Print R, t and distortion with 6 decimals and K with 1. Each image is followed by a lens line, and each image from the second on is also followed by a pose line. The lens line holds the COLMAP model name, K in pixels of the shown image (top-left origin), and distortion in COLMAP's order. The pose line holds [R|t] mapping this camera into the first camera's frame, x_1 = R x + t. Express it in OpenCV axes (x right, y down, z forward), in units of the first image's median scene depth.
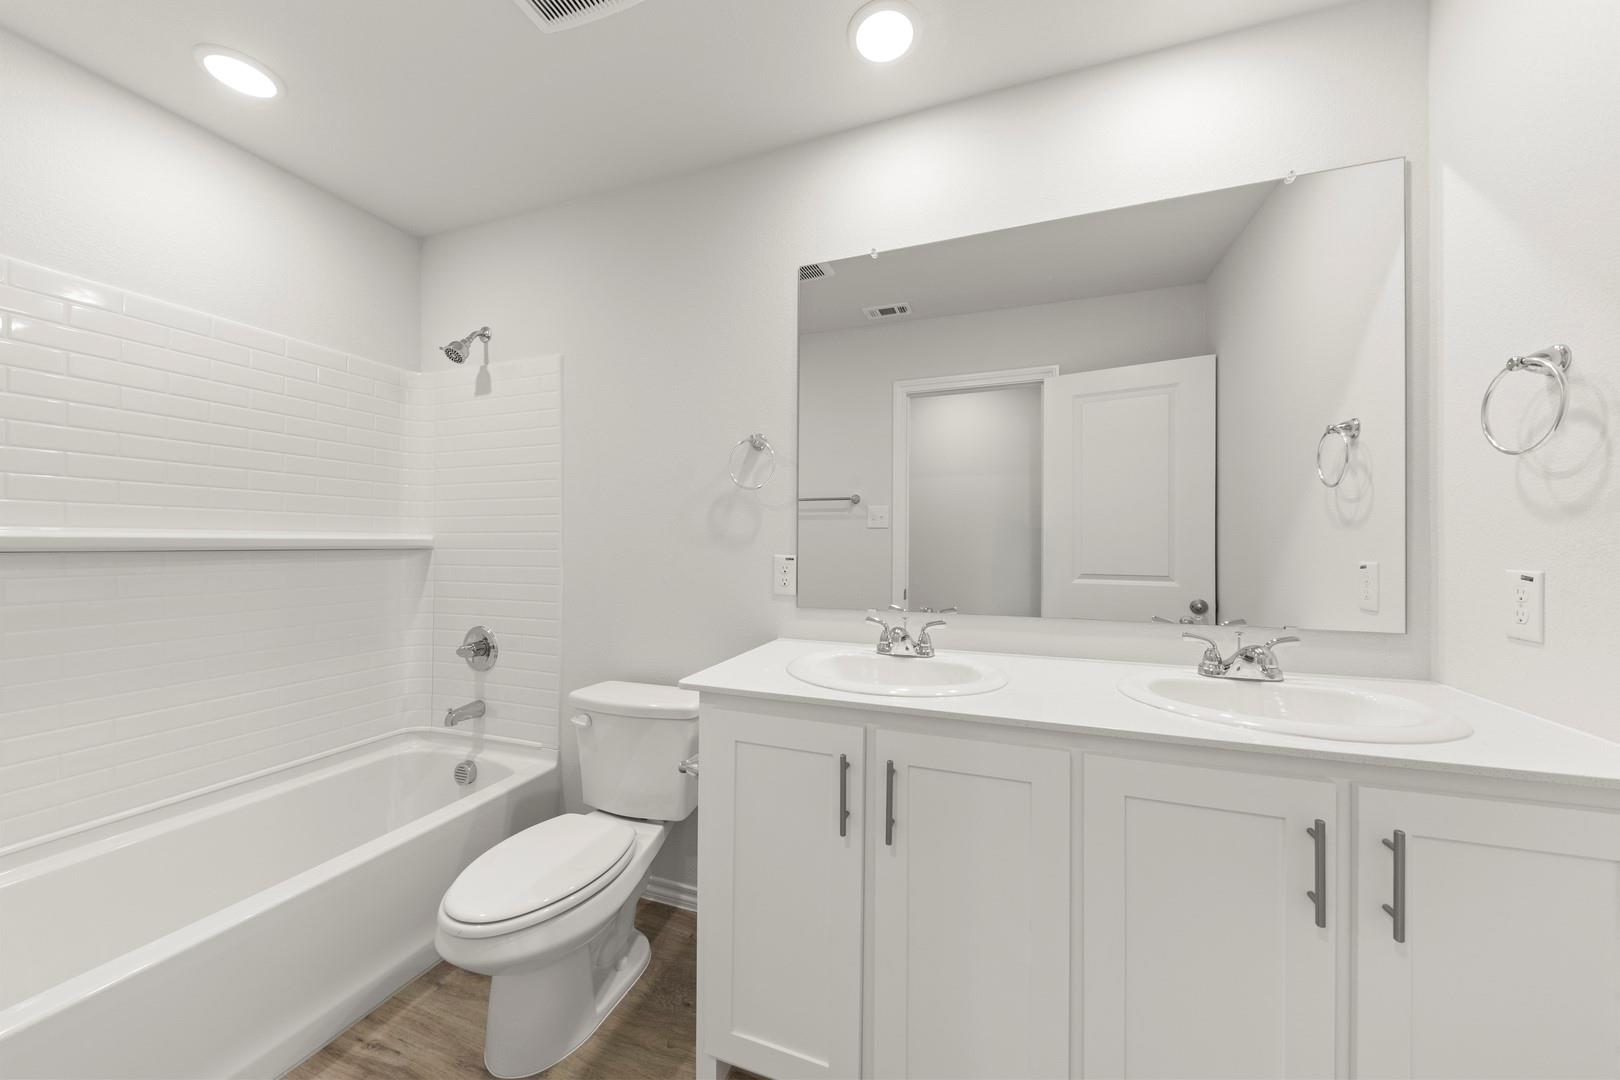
lens RADIAL K [[620.9, 0, 806.5], [0, 620.9, 516.7], [0, 0, 1]] dist [0.078209, 0.000030]
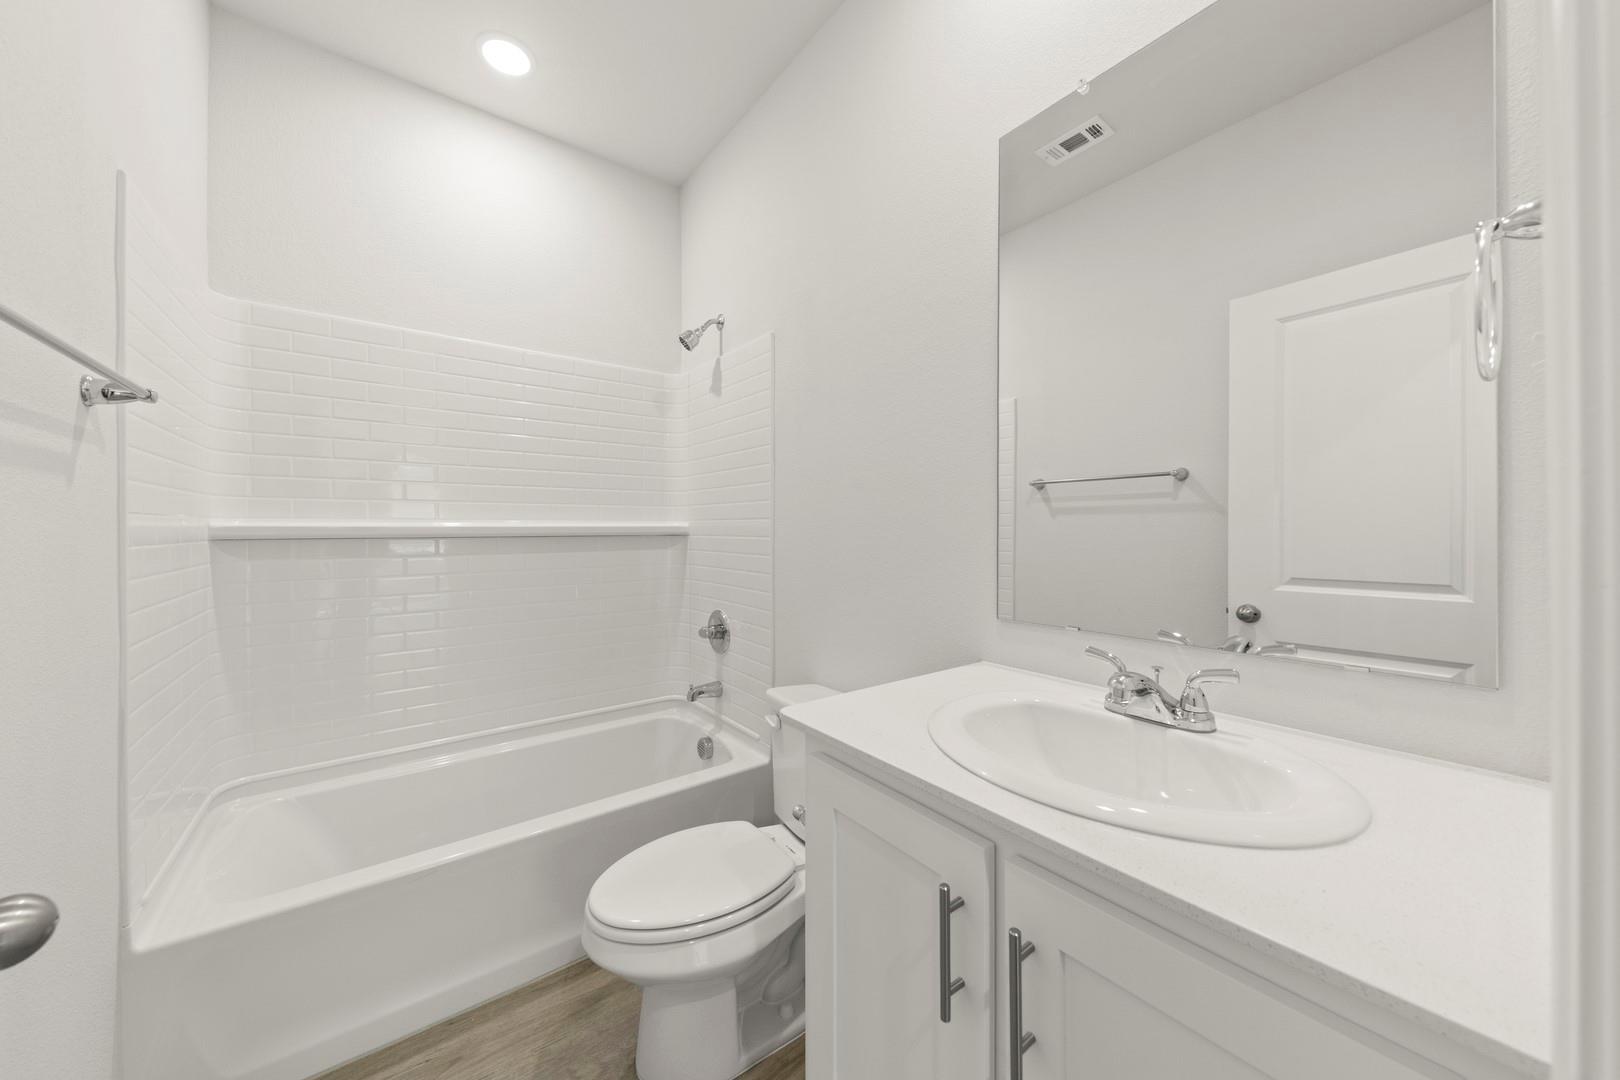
lens RADIAL K [[620.9, 0, 806.5], [0, 620.9, 516.7], [0, 0, 1]] dist [0.078209, 0.000030]
pose [[0.867203, -0.004196, -0.497936, 0.128253], [0.014796, 0.999740, 0.017345, 0.004159], [0.497734, -0.022409, 0.867040, 0.205625]]
